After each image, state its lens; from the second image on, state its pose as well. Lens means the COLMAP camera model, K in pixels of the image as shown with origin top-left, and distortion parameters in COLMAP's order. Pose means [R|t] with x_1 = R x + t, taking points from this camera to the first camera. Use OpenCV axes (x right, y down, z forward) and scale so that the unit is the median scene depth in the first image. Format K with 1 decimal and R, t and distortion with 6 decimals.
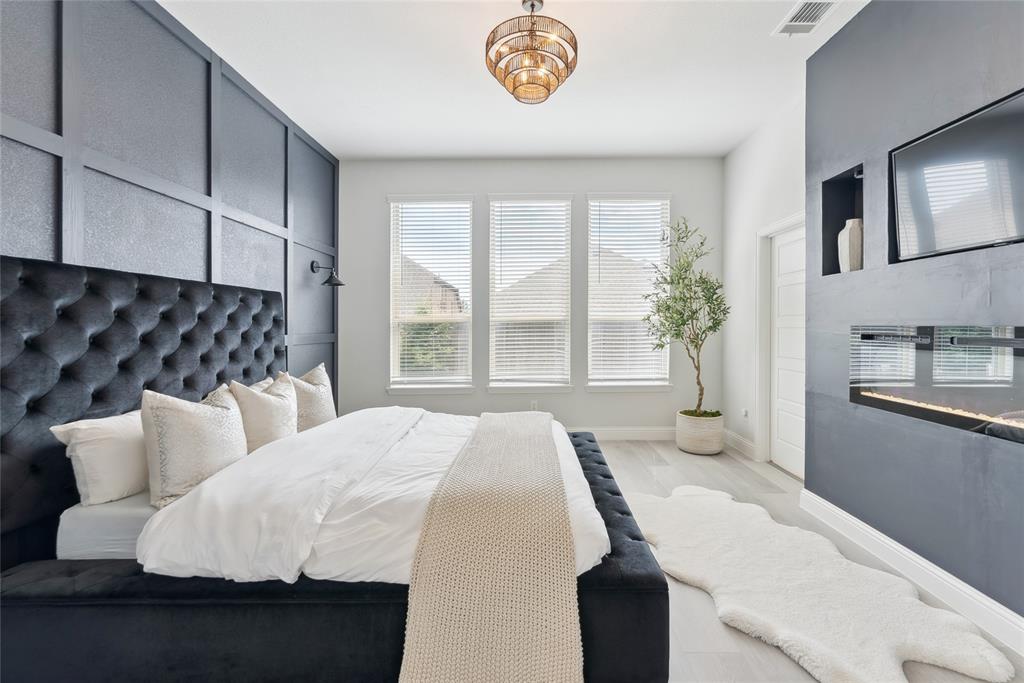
lens RADIAL K [[421.3, 0, 519.6], [0, 421.3, 332.5], [0, 0, 1]] dist [0.002289, -0.000617]
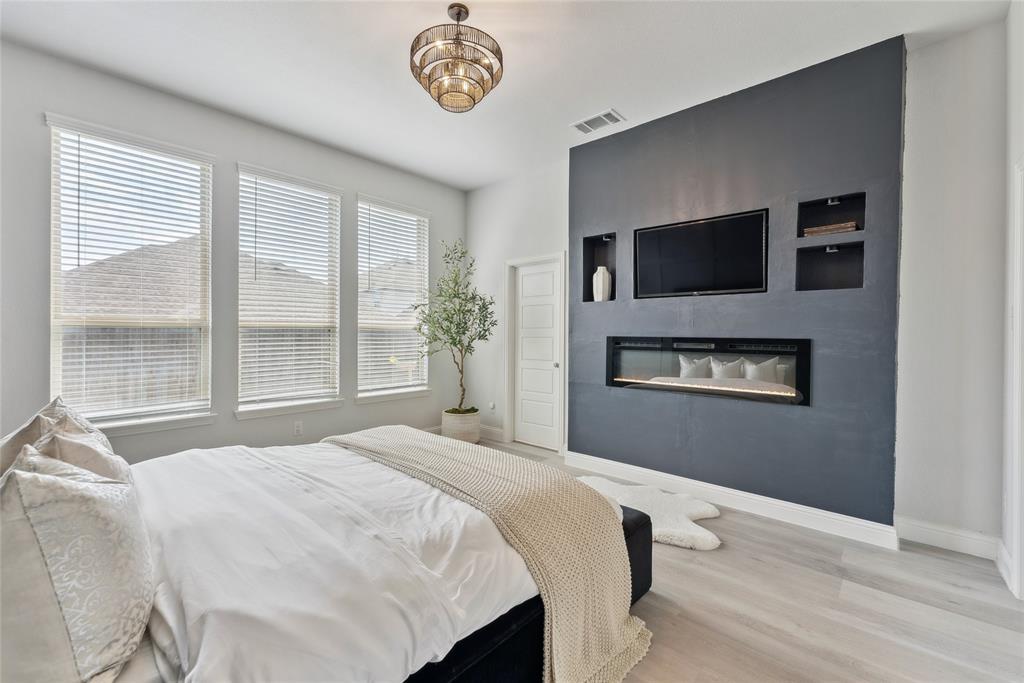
lens RADIAL K [[421.3, 0, 514.9], [0, 421.3, 341.0], [0, 0, 1]] dist [0.002289, -0.000617]
pose [[0.680739, -0.002166, 0.732523, -0.318516], [0.001669, 0.999998, 0.001406, -0.001001], [-0.732524, 0.000265, 0.680741, 0.111739]]
